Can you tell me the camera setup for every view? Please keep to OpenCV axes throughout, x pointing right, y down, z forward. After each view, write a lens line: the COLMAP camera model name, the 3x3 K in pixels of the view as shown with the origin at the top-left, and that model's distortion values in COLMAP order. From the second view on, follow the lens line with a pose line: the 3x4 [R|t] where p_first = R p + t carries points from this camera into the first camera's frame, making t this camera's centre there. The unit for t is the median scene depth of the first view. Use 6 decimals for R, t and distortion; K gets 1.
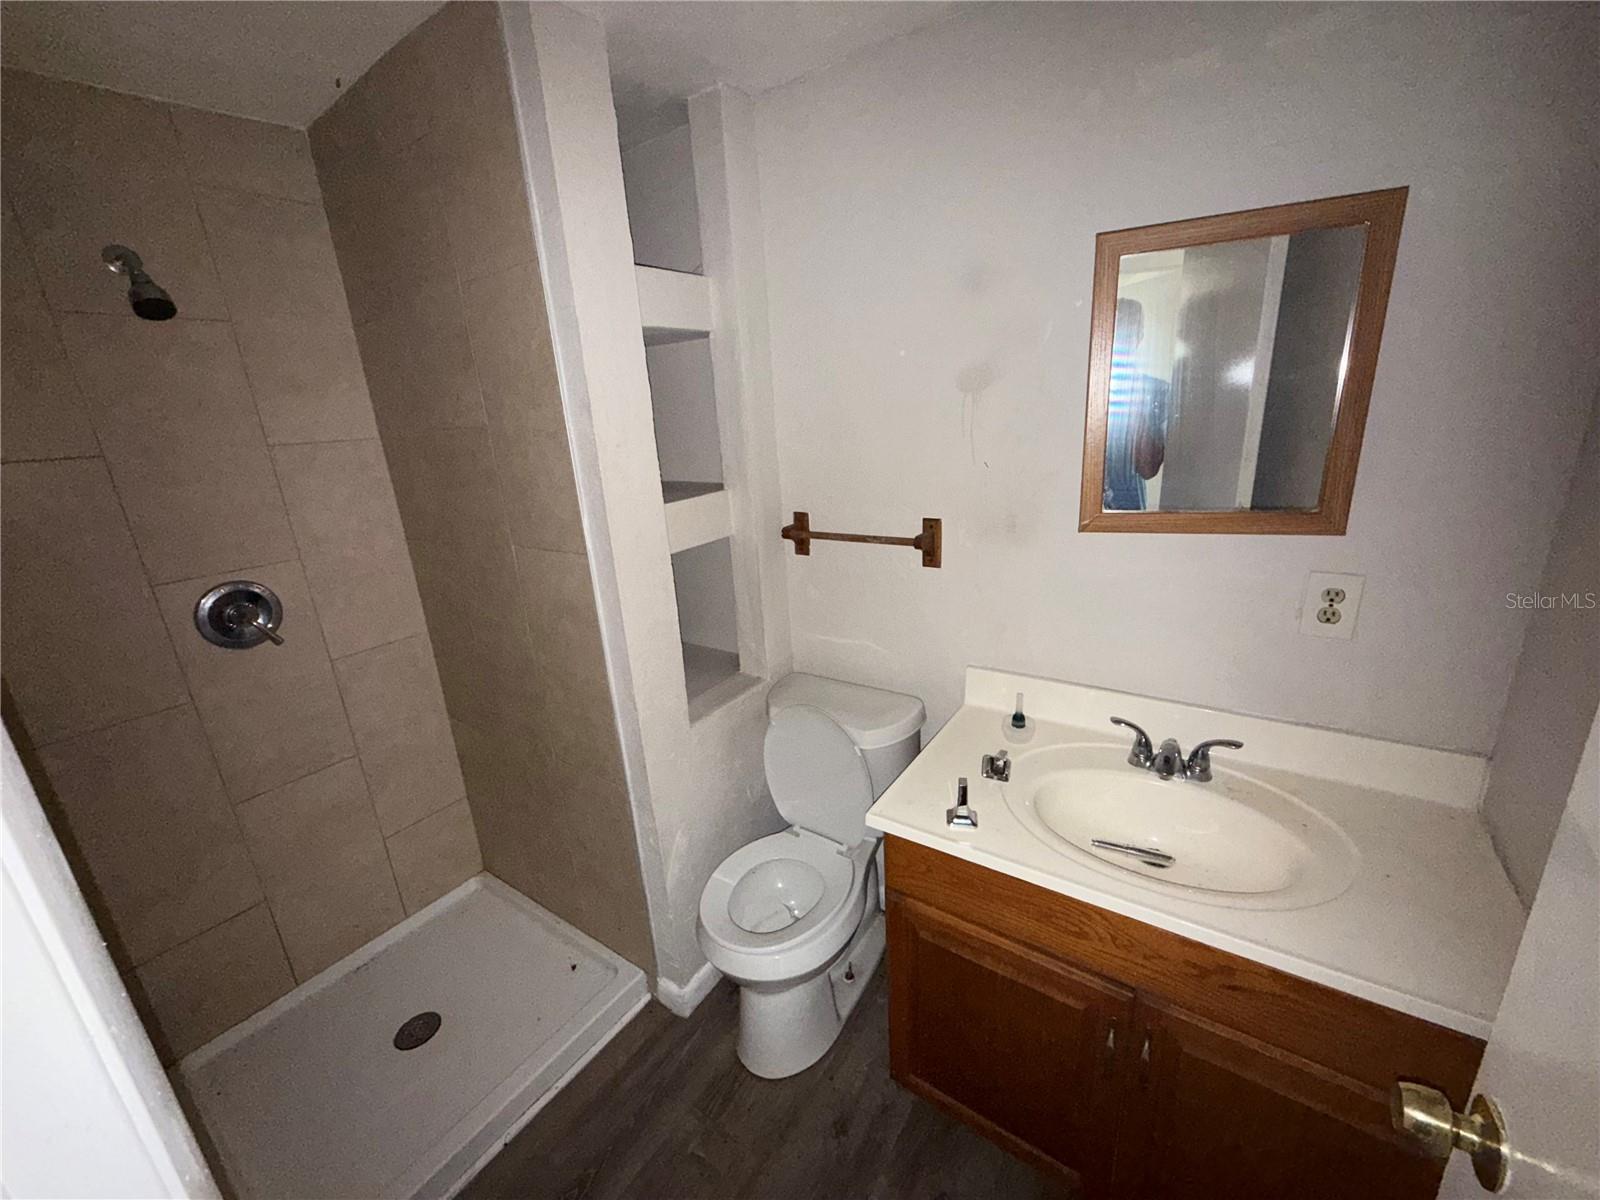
lens RADIAL K [[637.9, 0, 800.0], [0, 637.9, 600.0], [0, 0, 1]] dist [0.000685, 0.000259]
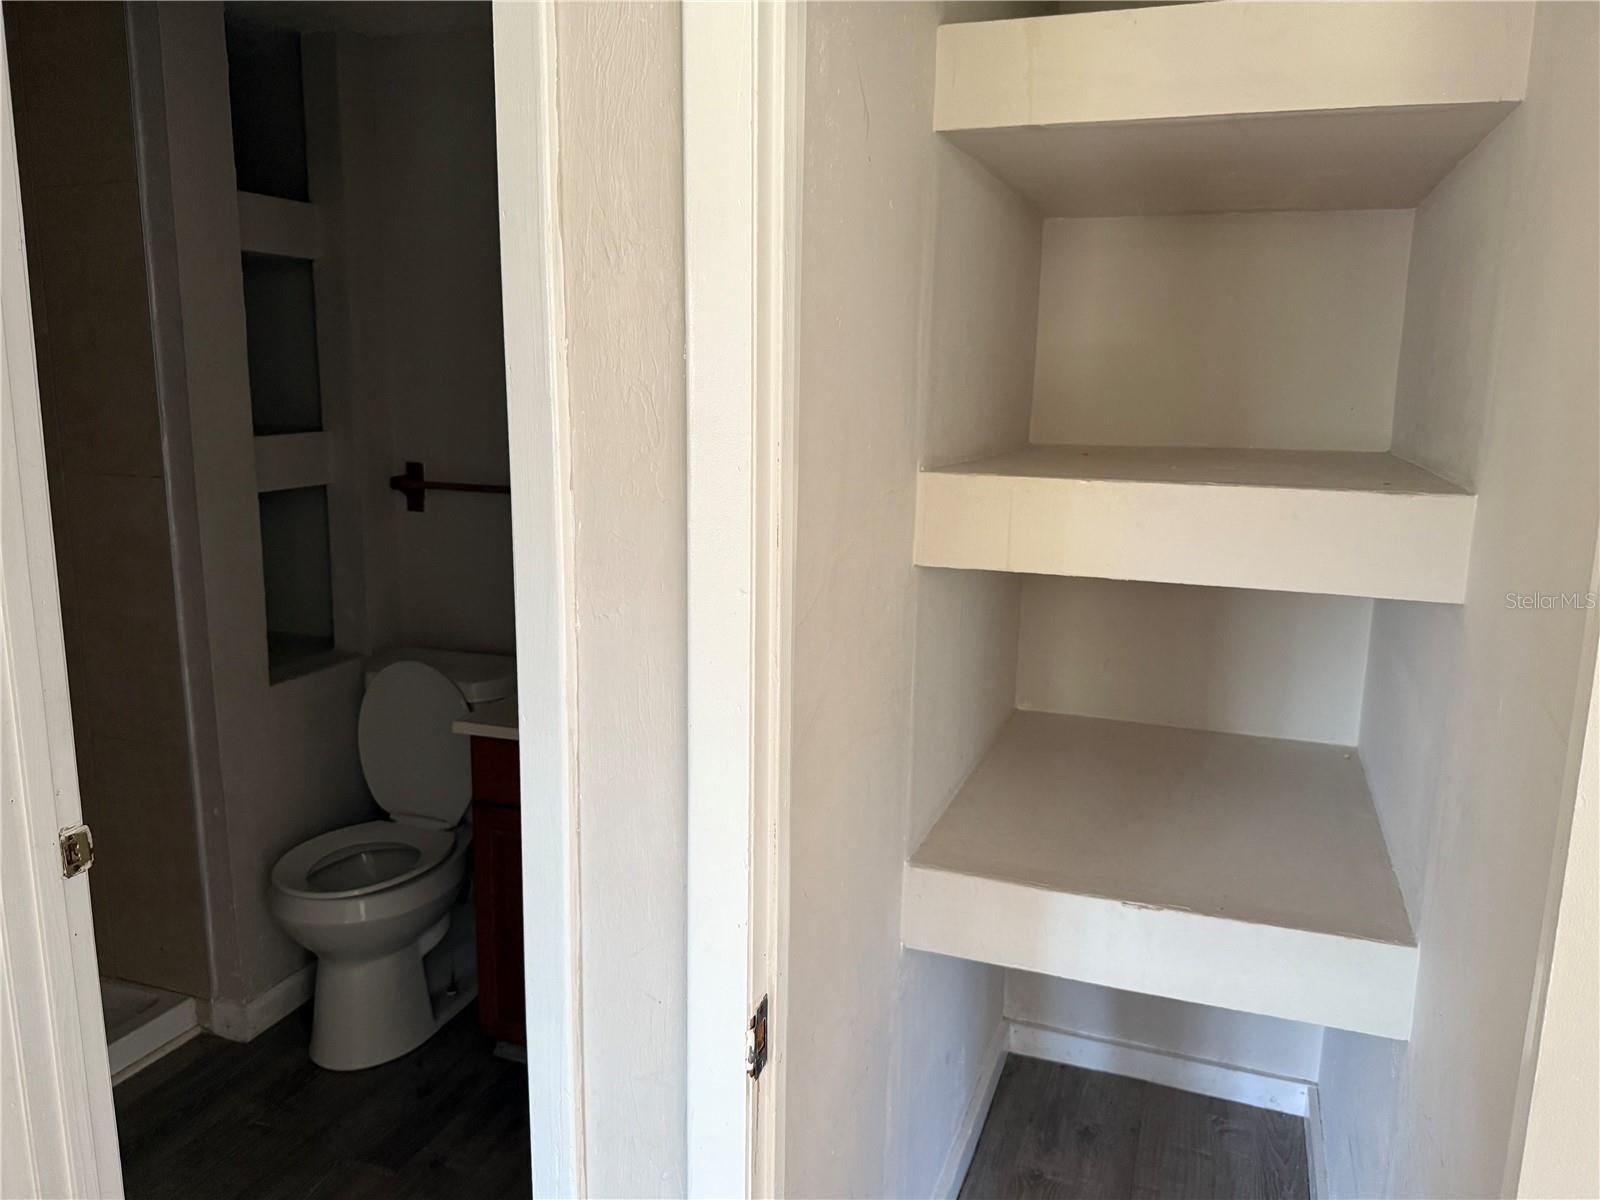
lens RADIAL K [[1195.1, 0, 800.0], [0, 1195.1, 600.0], [0, 0, 1]] dist [0.004104, 0.000782]
pose [[0.964695, 0.029132, 0.261752, 0.093204], [-0.001291, 0.994375, -0.105911, 0.239264], [-0.263365, 0.101834, 0.959306, -0.746677]]
